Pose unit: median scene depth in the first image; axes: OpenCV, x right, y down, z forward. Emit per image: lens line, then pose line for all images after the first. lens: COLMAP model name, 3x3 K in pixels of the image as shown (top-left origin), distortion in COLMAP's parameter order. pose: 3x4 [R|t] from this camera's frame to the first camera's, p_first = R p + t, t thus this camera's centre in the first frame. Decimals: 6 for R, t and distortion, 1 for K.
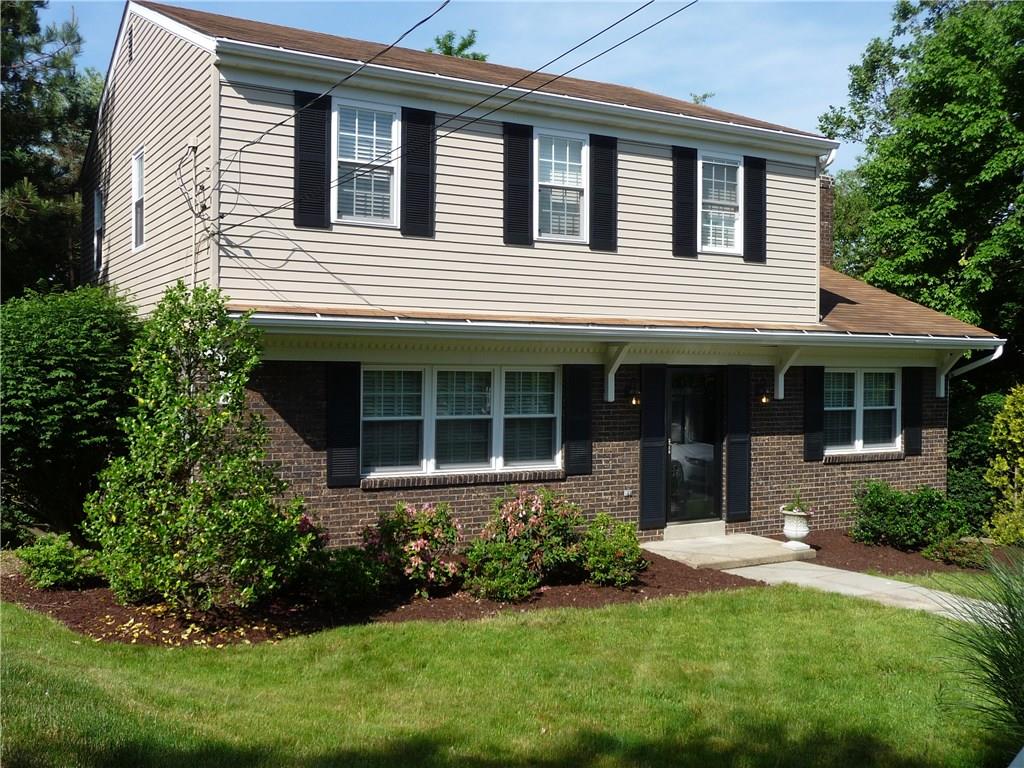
lens RADIAL K [[1035.0, 0, 511.6], [0, 1035.0, 378.2], [0, 0, 1]] dist [-0.044096, 0.000000]
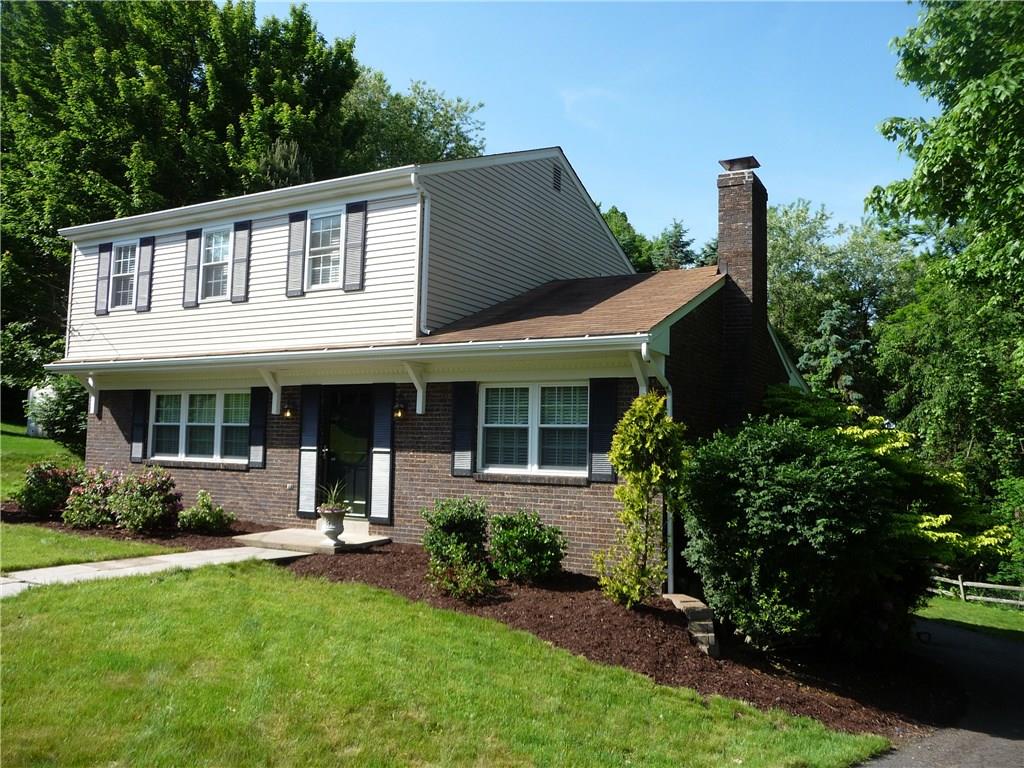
lens RADIAL K [[852.1, 0, 512.2], [0, 852.1, 380.0], [0, 0, 1]] dist [-0.043212, 0.038015]
pose [[0.505869, -0.067240, -0.859985, 1.173922], [-0.026258, 0.995295, -0.093266, 0.071434], [0.862210, 0.069762, 0.501724, 0.710793]]
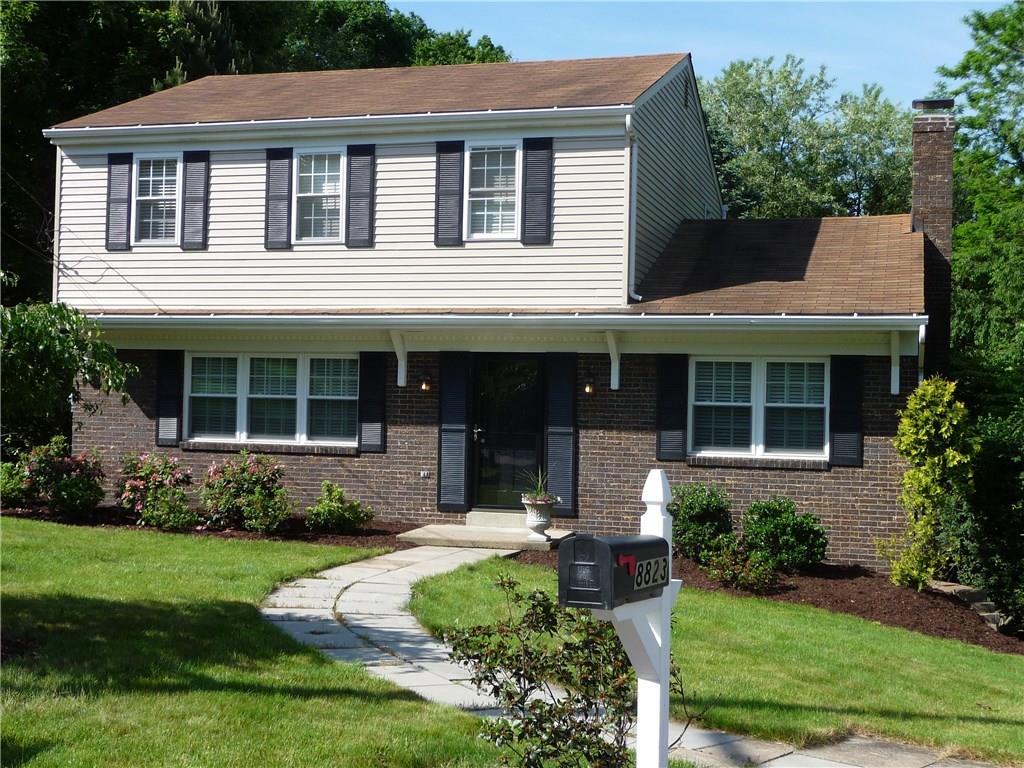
lens RADIAL K [[1413.0, 0, 511.7], [0, 1413.0, 387.2], [0, 0, 1]] dist [-0.026194, 0.000000]
pose [[0.691628, -0.002960, -0.722248, 1.224428], [-0.021302, 0.999473, -0.024495, 0.056521], [0.721940, 0.032327, 0.691200, 0.070713]]
